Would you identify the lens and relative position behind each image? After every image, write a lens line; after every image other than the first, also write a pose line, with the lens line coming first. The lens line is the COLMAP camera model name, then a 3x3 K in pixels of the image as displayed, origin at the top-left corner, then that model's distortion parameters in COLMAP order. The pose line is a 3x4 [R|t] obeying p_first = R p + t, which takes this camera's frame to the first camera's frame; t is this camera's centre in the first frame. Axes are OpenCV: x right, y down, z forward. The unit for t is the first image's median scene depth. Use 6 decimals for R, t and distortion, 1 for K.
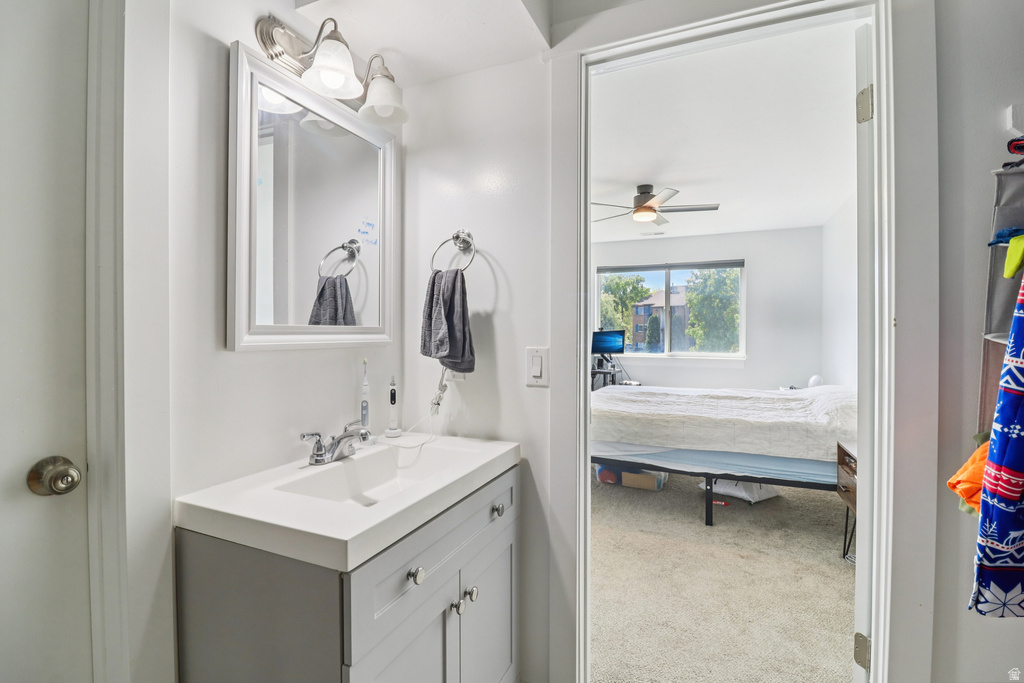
lens RADIAL K [[480.5, 0, 510.2], [0, 480.5, 326.4], [0, 0, 1]] dist [0.003882, -0.012131]
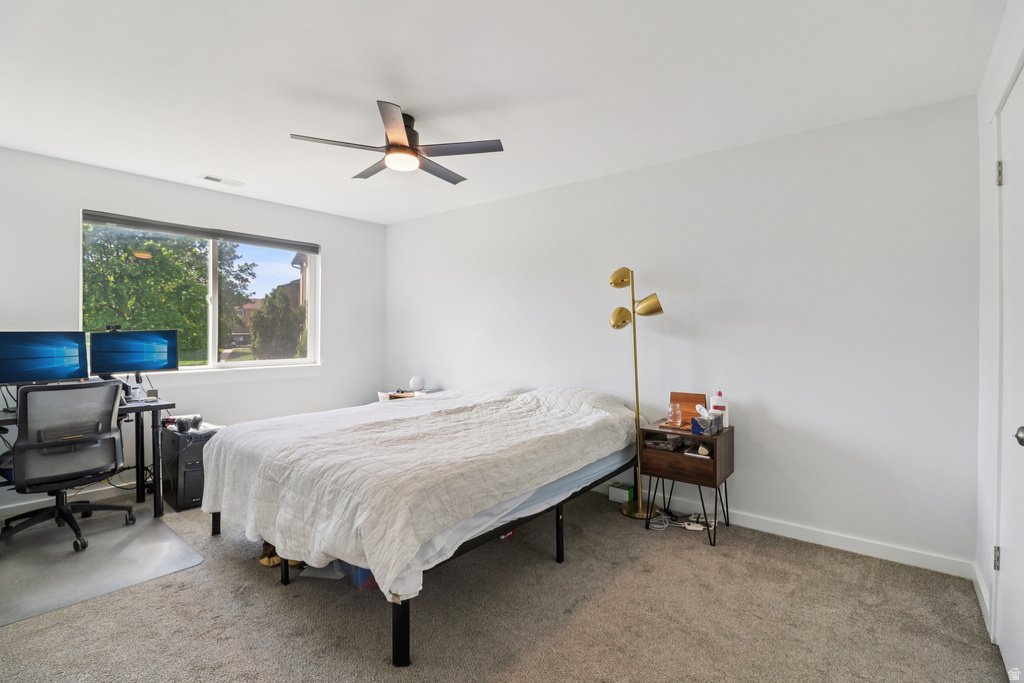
lens RADIAL K [[480.5, 0, 510.2], [0, 480.5, 326.4], [0, 0, 1]] dist [0.003882, -0.012131]
pose [[0.249720, 0.005379, 0.968303, -0.407093], [-0.010634, 0.999940, -0.002812, 0.002231], [-0.968260, -0.009595, 0.249762, 0.828354]]
